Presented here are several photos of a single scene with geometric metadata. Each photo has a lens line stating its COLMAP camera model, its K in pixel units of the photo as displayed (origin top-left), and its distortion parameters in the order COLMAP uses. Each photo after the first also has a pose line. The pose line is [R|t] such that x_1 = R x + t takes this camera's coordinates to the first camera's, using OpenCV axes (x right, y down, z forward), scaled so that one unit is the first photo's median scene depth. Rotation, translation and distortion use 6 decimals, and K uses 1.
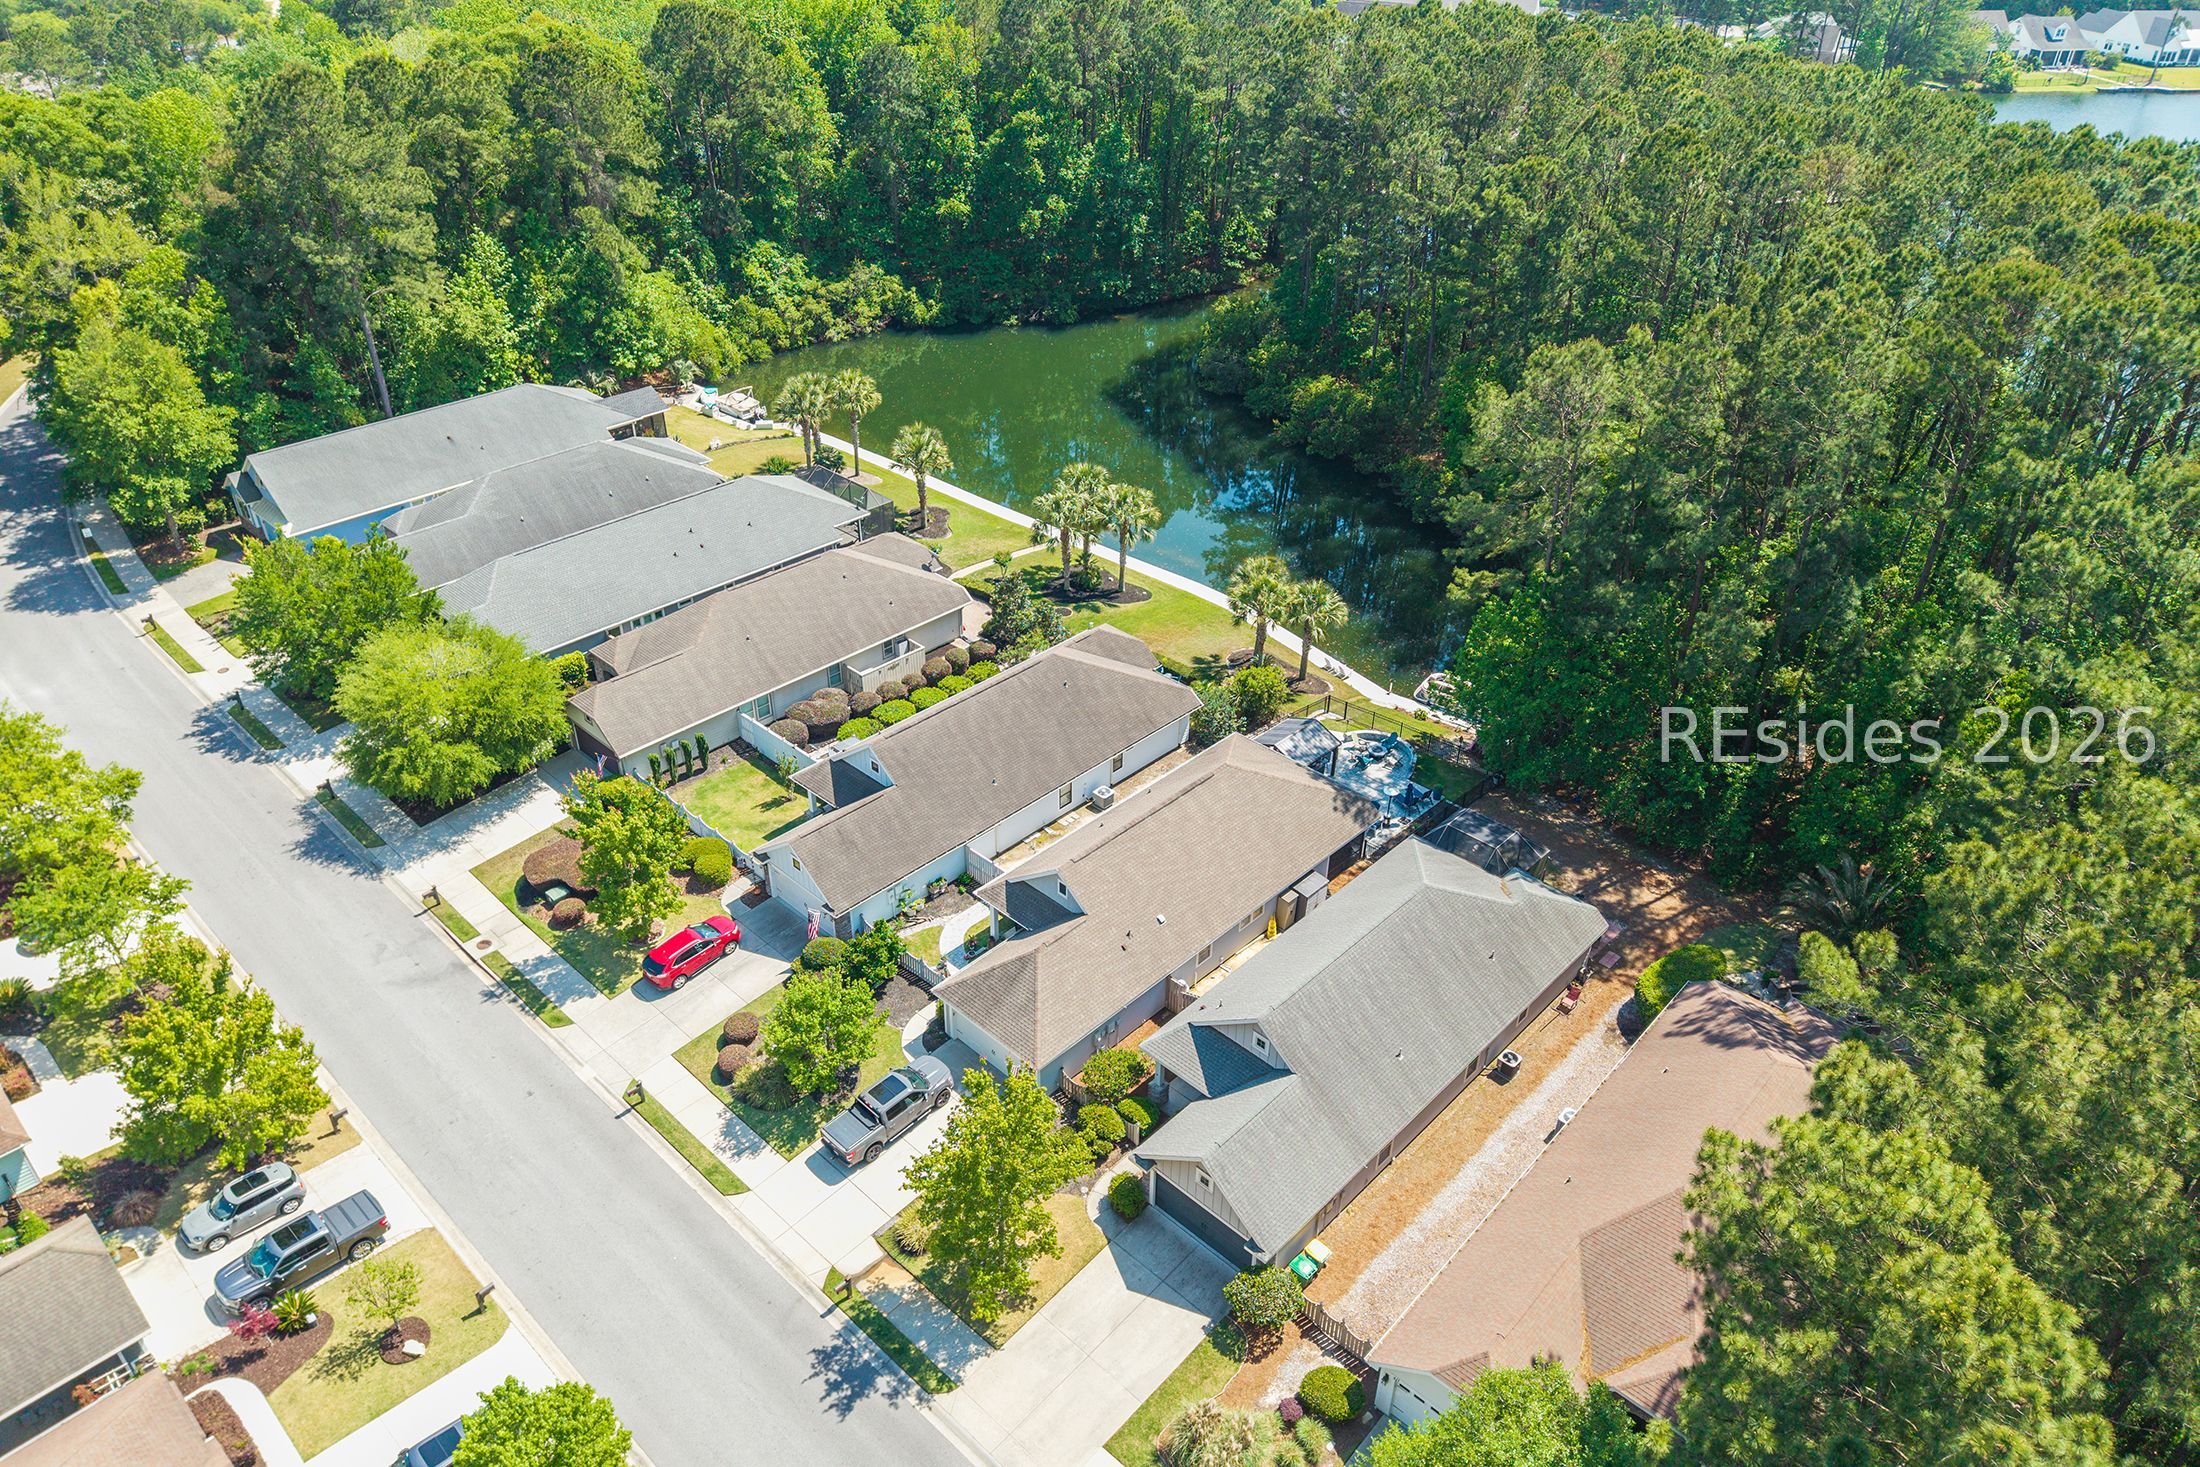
lens RADIAL K [[1463.2, 0, 1127.7], [0, 1463.2, 735.3], [0, 0, 1]] dist [-0.001977, -0.000976]
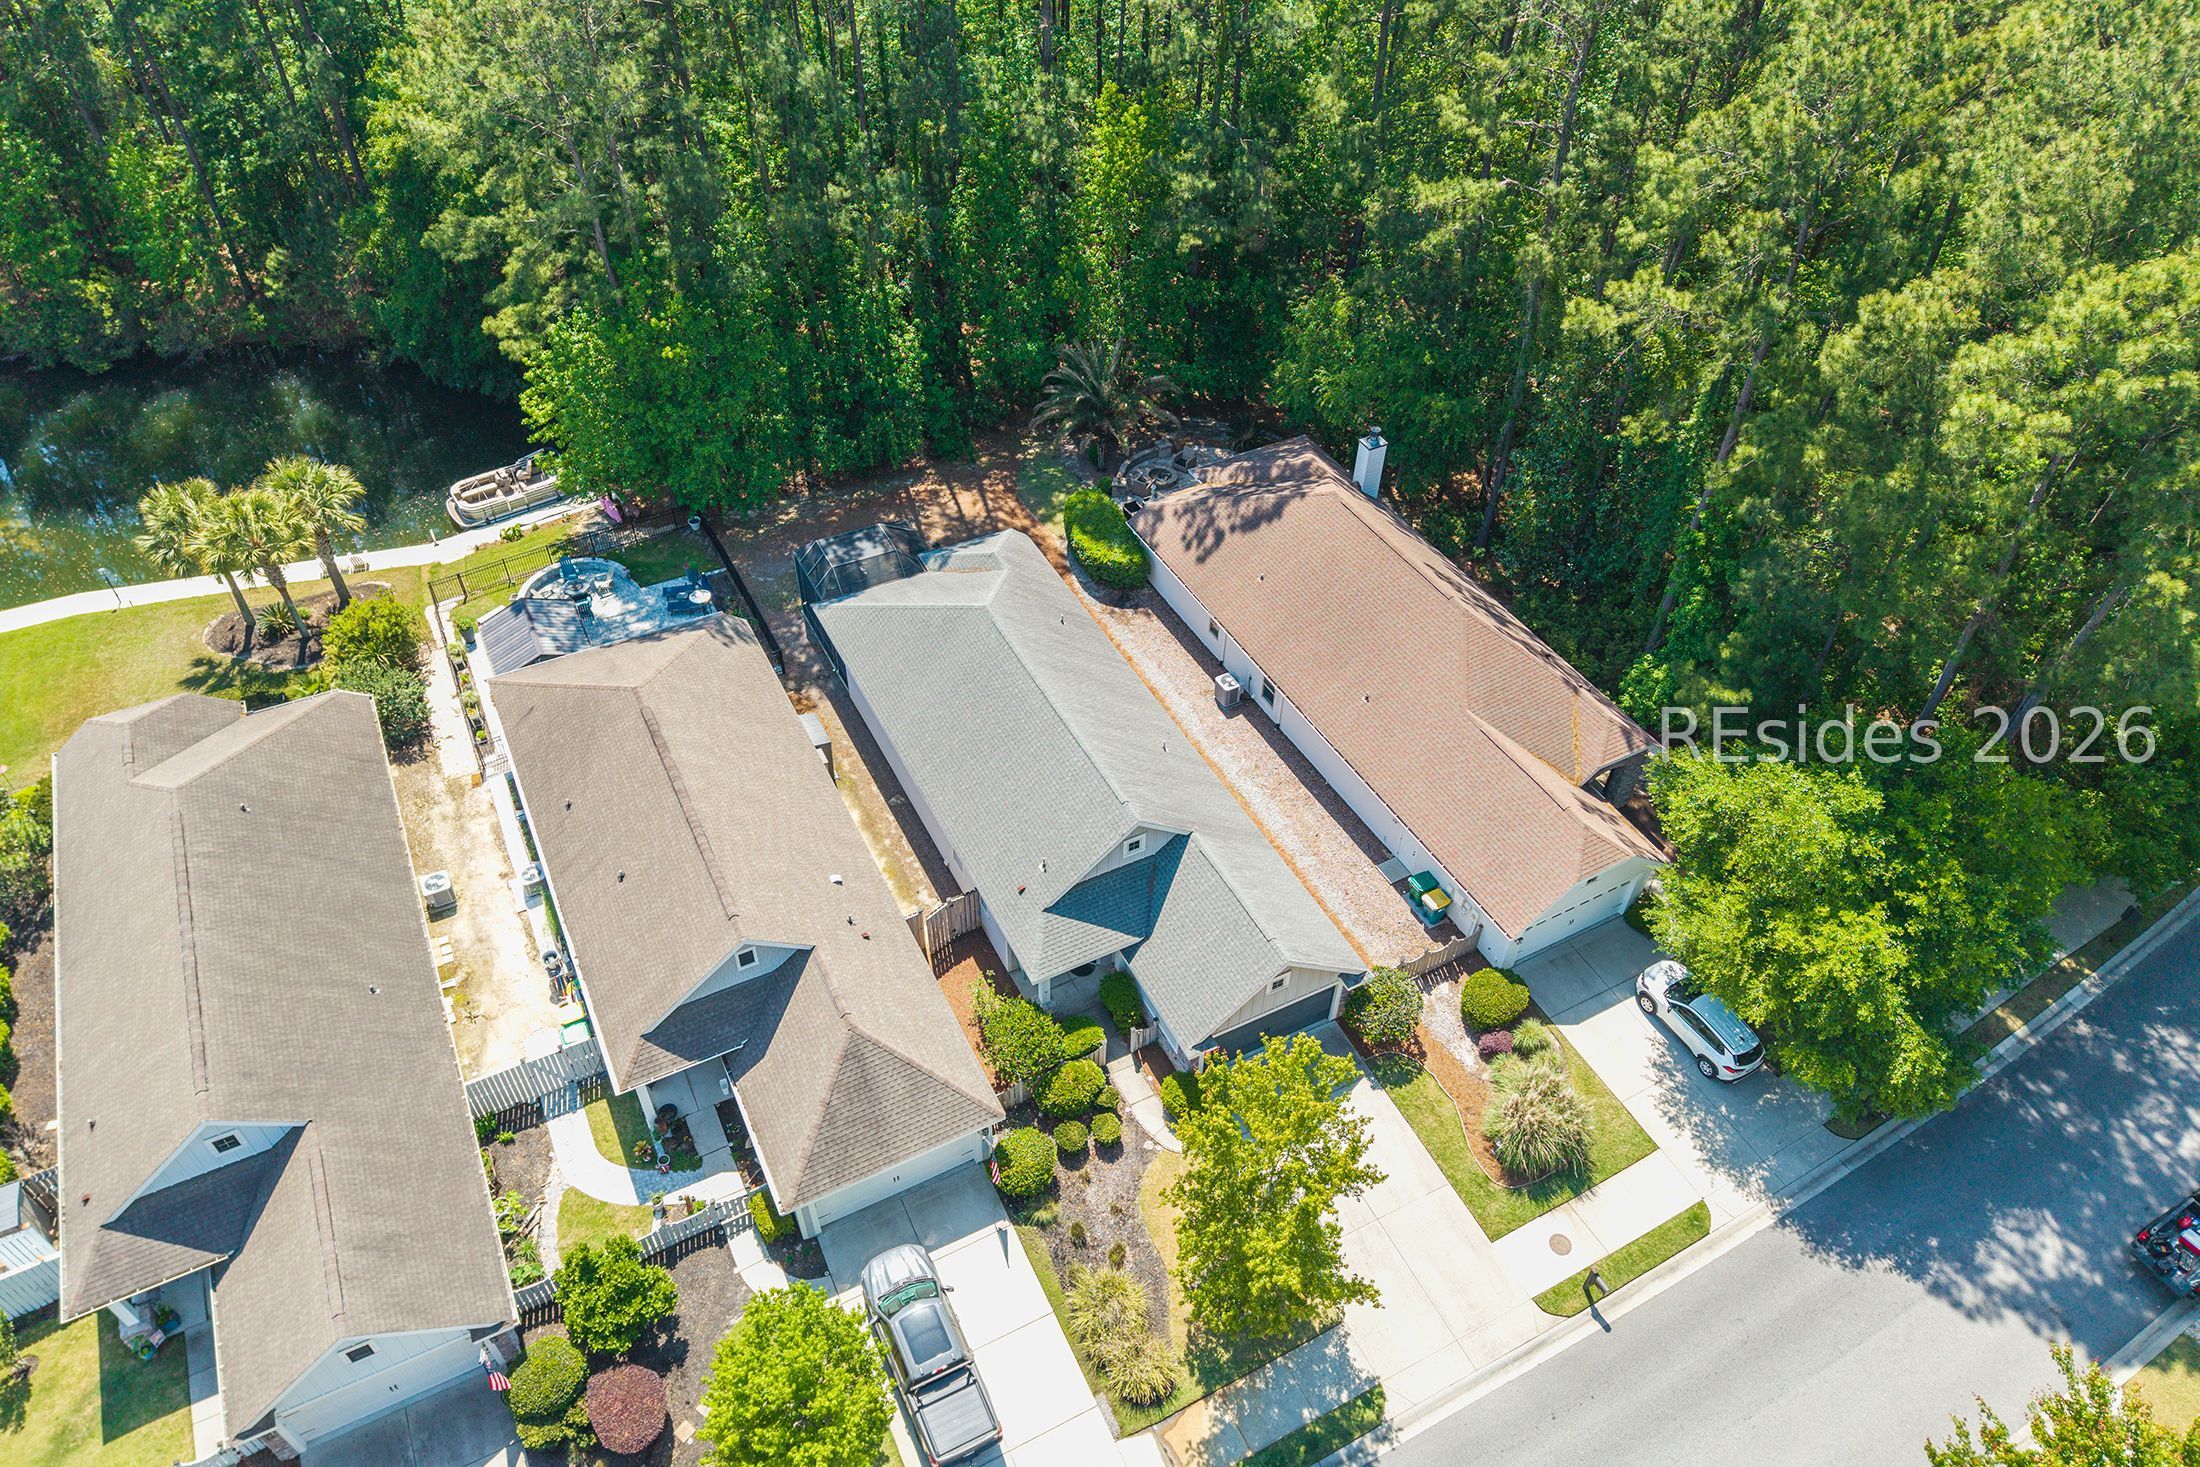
lens RADIAL K [[1463.2, 0, 1127.7], [0, 1463.2, 735.3], [0, 0, 1]] dist [-0.001977, -0.000976]
pose [[0.328433, -0.659892, 0.675777, -0.237850], [0.498431, 0.728823, 0.469449, -0.119531], [-0.802308, 0.182646, 0.568280, 0.319961]]
